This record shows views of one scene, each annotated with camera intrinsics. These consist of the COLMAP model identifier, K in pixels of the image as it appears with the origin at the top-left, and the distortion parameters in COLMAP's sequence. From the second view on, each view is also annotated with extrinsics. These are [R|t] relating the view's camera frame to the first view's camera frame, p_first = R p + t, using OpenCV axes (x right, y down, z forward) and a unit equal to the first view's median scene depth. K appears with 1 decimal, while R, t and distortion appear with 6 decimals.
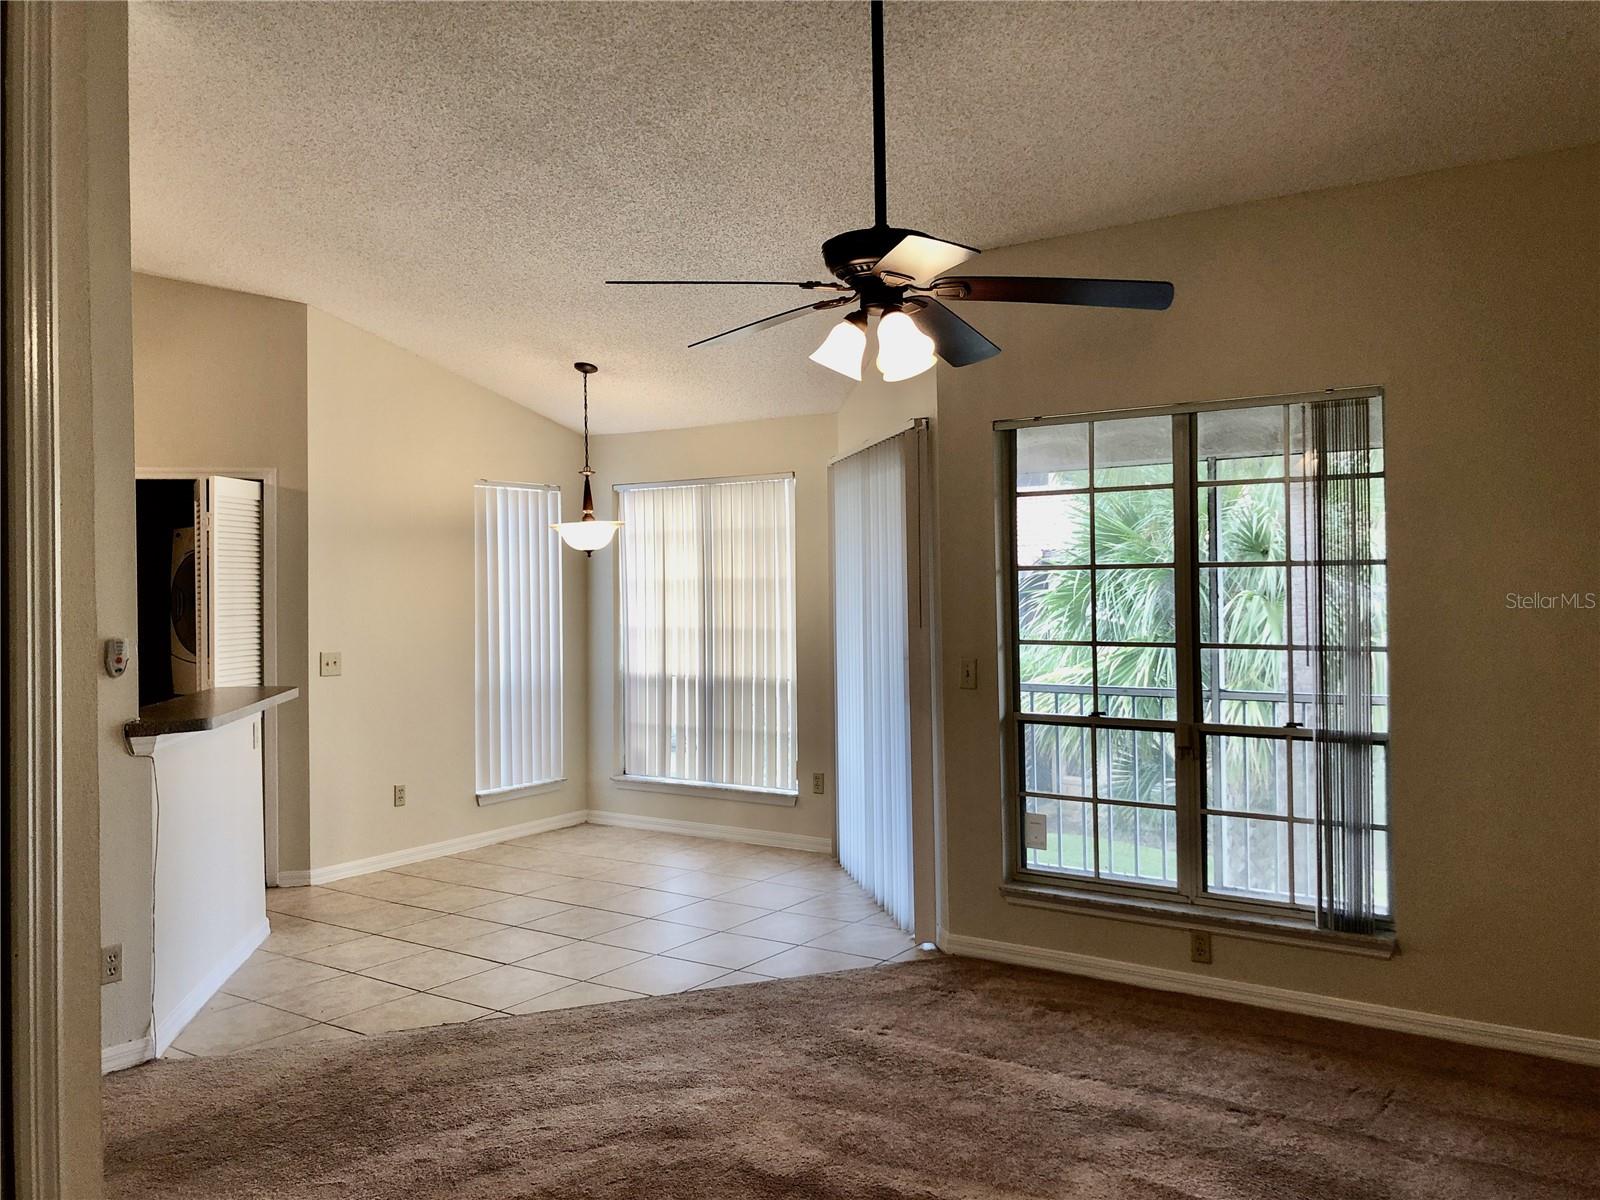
lens RADIAL K [[1318.9, 0, 798.1], [0, 1318.9, 590.7], [0, 0, 1]] dist [0.053369, -0.074318]
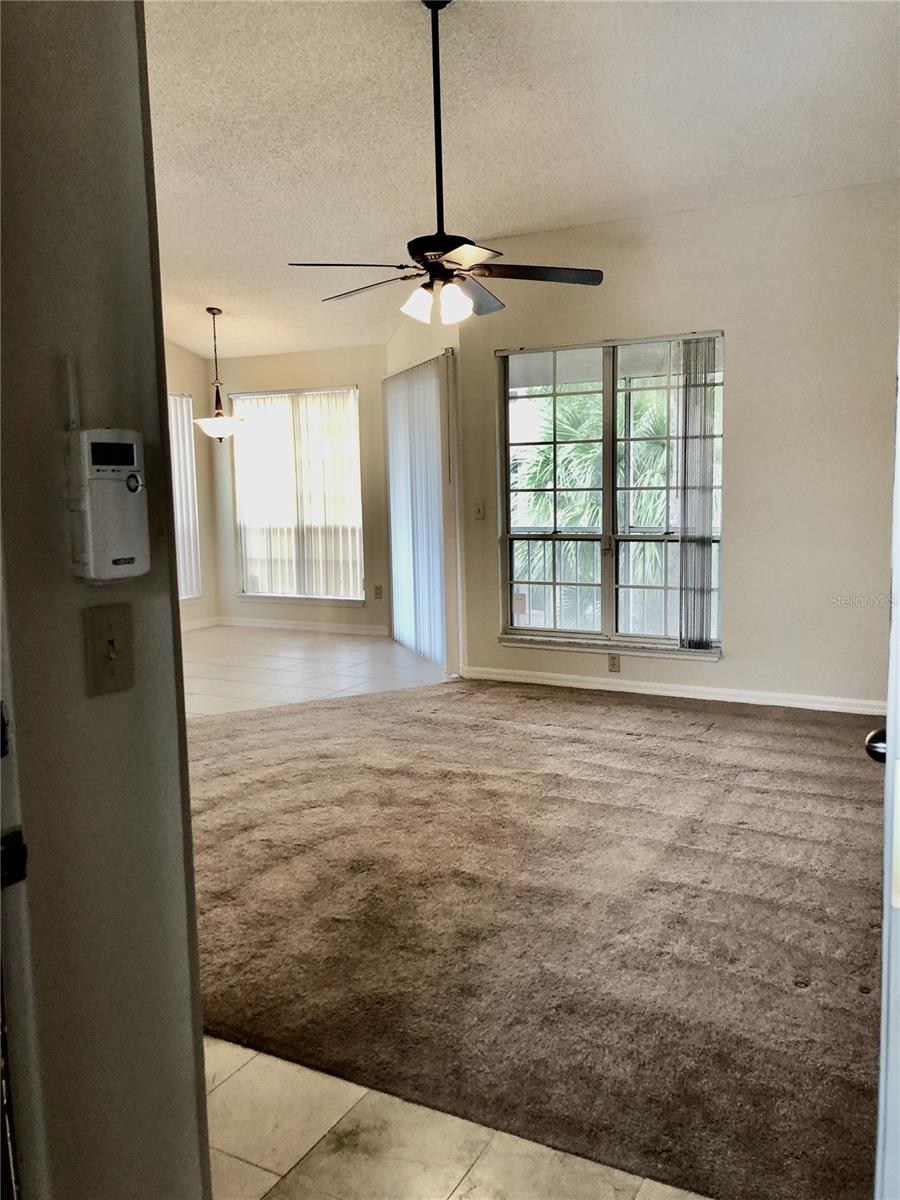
lens RADIAL K [[989.2, 0, 450.0], [0, 989.2, 600.0], [0, 0, 1]] dist [0.053369, -0.074318]
pose [[0.992428, -0.021005, 0.121018, -0.065308], [0.007041, 0.993377, 0.114684, 0.038666], [-0.122626, -0.112964, 0.986003, -0.243546]]
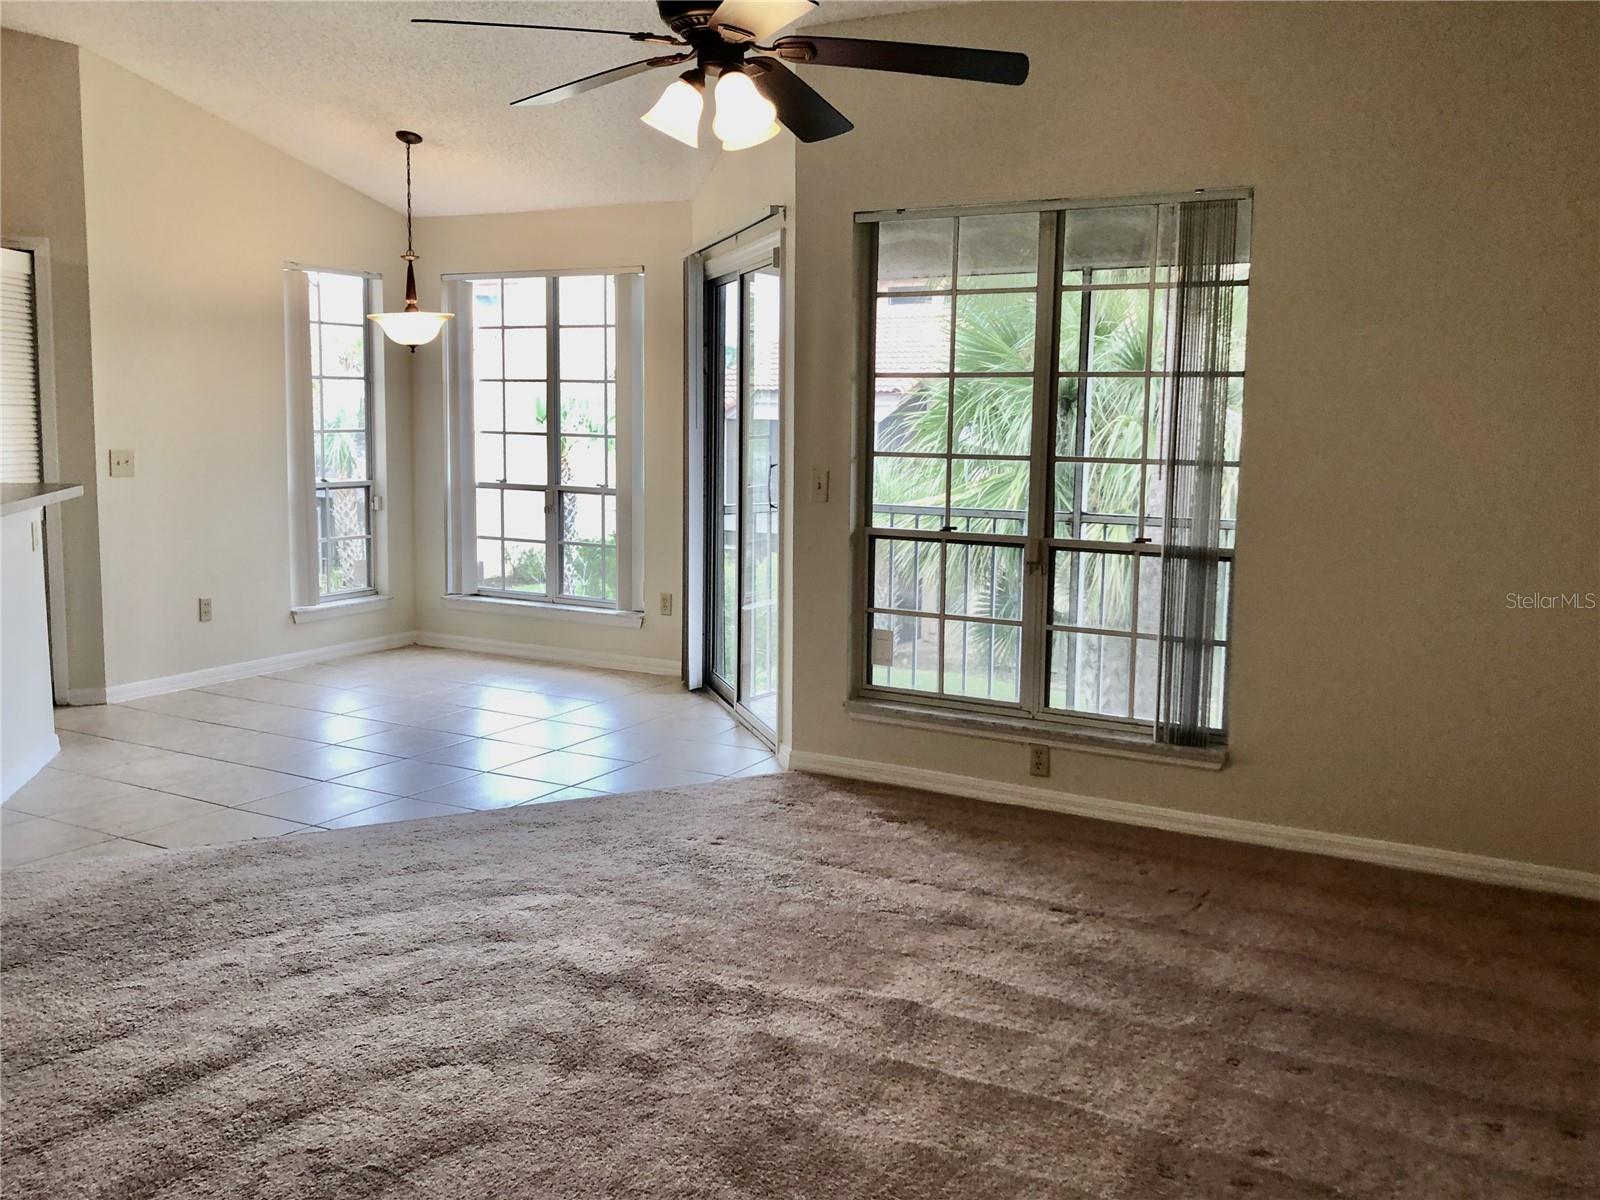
lens RADIAL K [[1420.9, 0, 802.4], [0, 1420.9, 592.7], [0, 0, 1]] dist [0.045991, -0.064125]
pose [[0.994859, 0.014303, 0.100250, 0.017702], [-0.026562, 0.992170, 0.122040, 0.017960], [-0.097719, -0.124076, 0.987449, -0.022629]]
